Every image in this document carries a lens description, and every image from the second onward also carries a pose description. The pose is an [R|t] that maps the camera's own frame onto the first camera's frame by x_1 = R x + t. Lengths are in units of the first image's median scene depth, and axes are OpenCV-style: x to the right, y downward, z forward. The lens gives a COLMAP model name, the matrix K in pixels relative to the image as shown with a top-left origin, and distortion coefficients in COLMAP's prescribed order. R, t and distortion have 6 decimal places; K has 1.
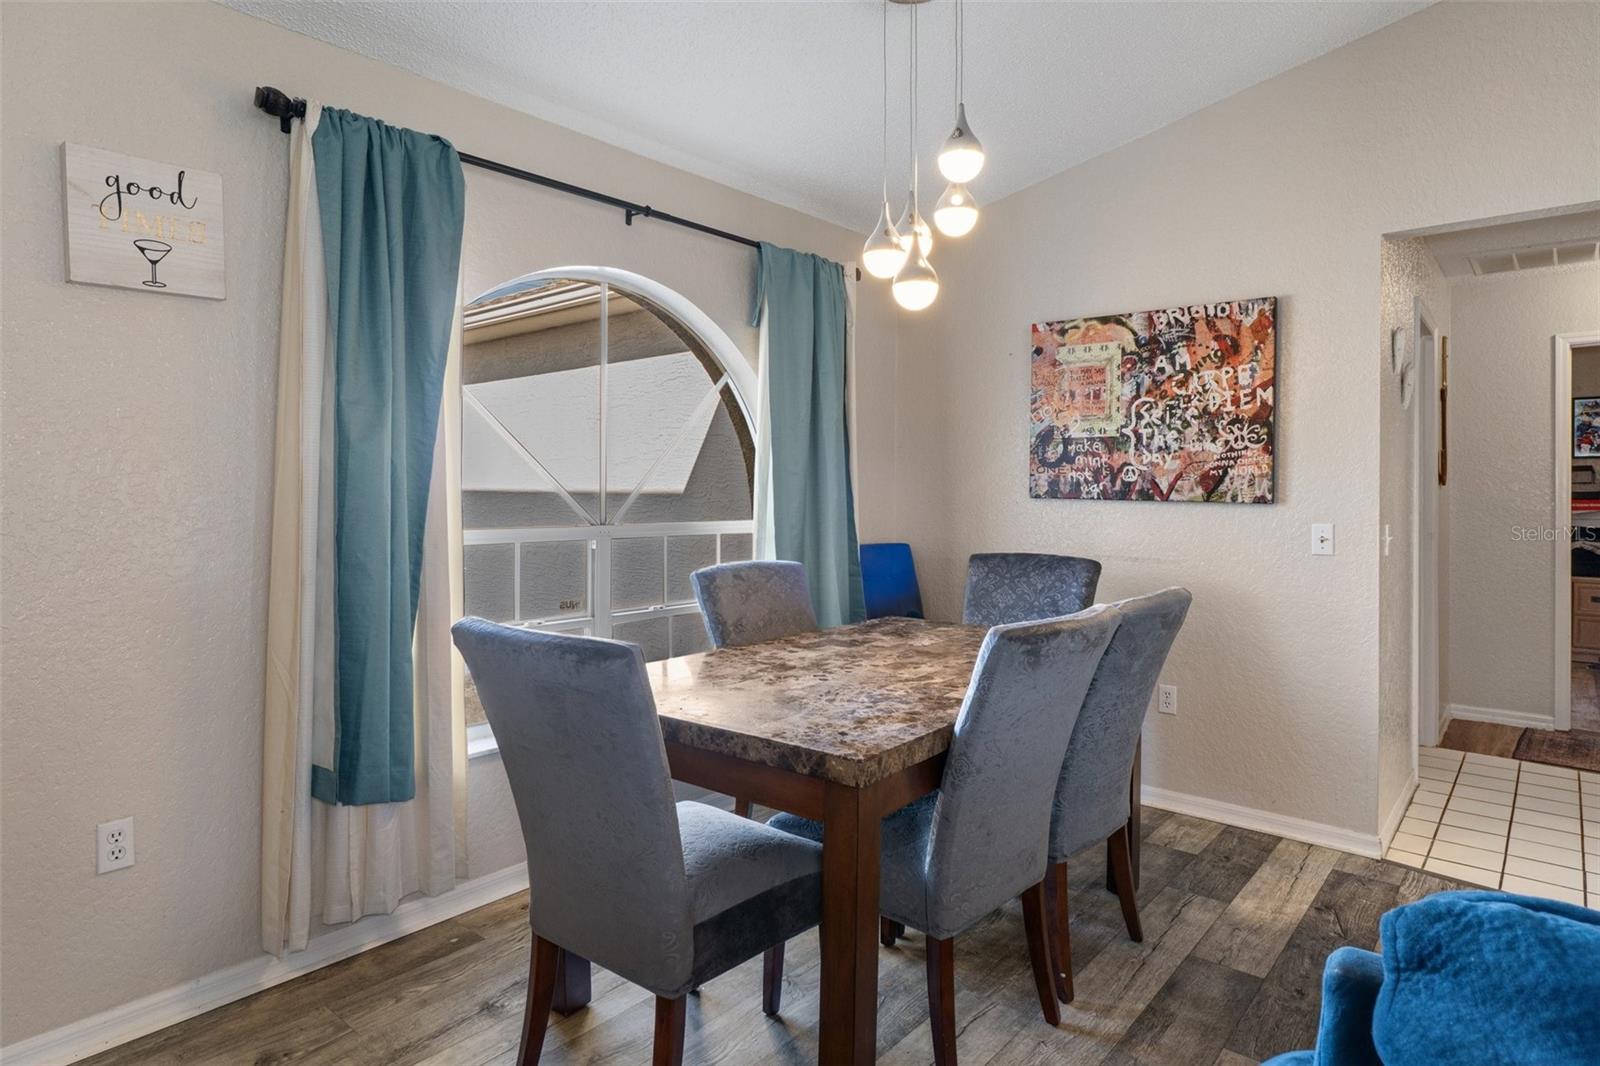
lens RADIAL K [[892.6, 0, 790.9], [0, 892.6, 506.1], [0, 0, 1]] dist [0.000060, -0.000420]
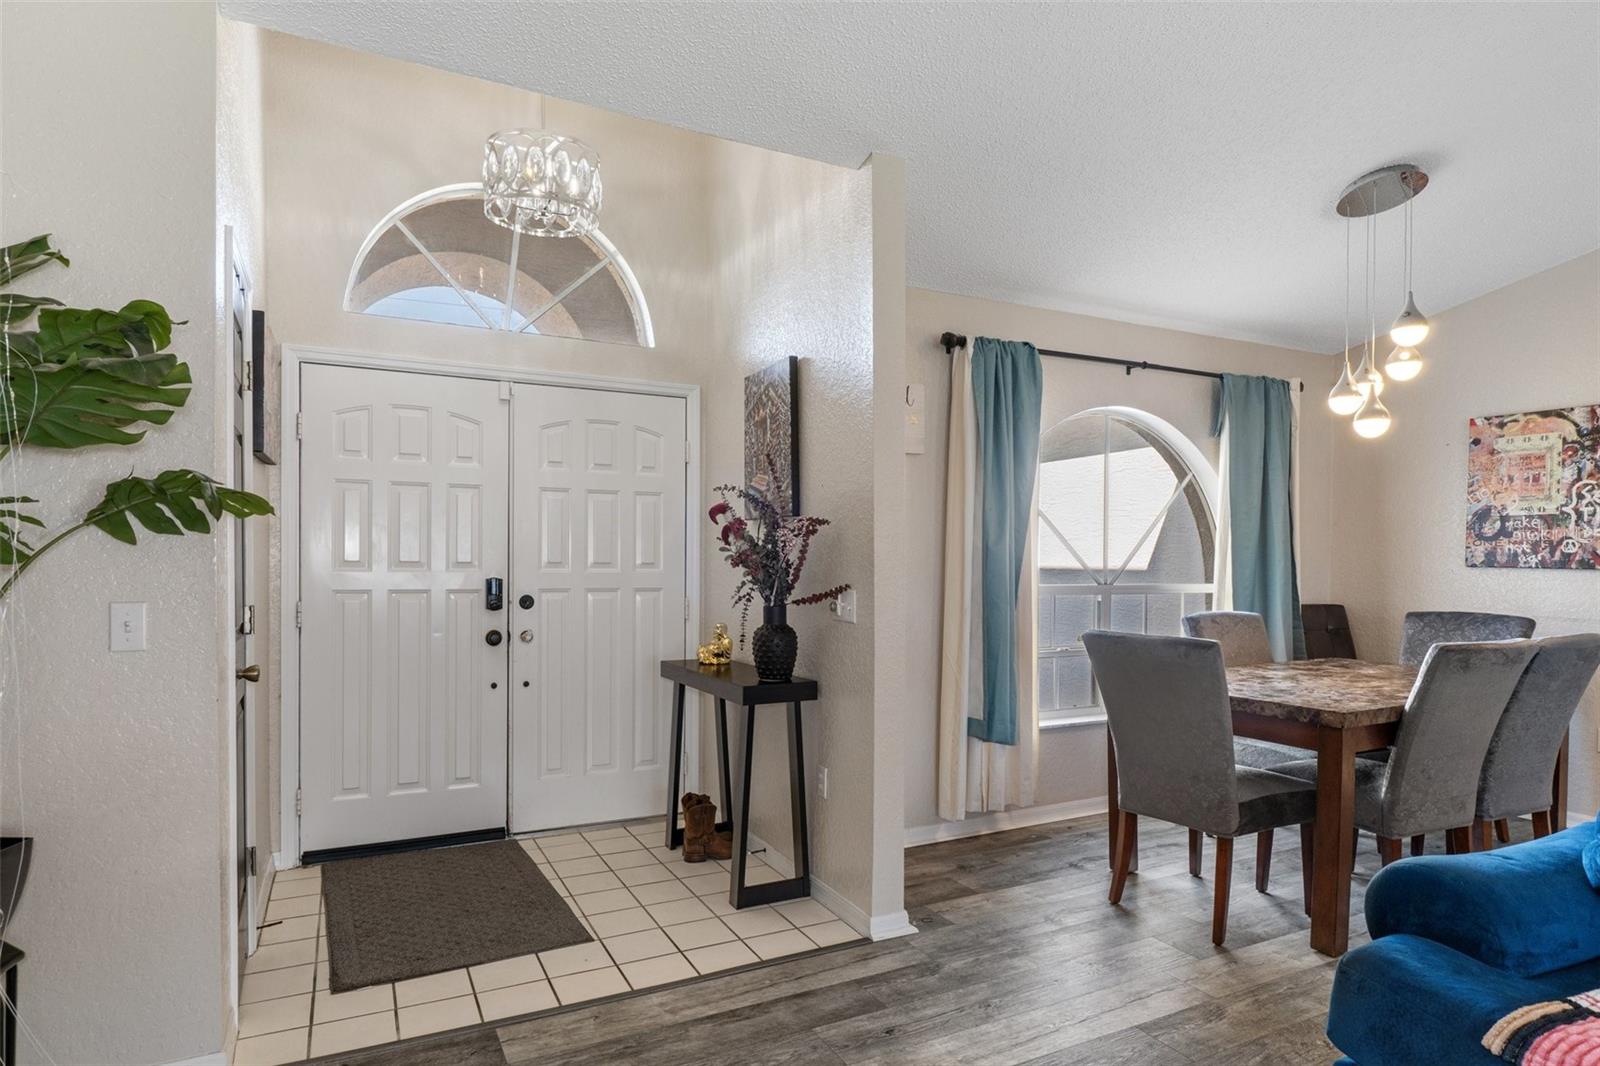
lens RADIAL K [[888.9, 0, 800.5], [0, 888.9, 582.6], [0, 0, 1]] dist [0.000294, -0.000031]
pose [[0.927217, 0.009650, -0.374400, -0.116367], [-0.007242, 0.999943, 0.007835, 0.009551], [0.374454, -0.004554, 0.927234, -0.454306]]
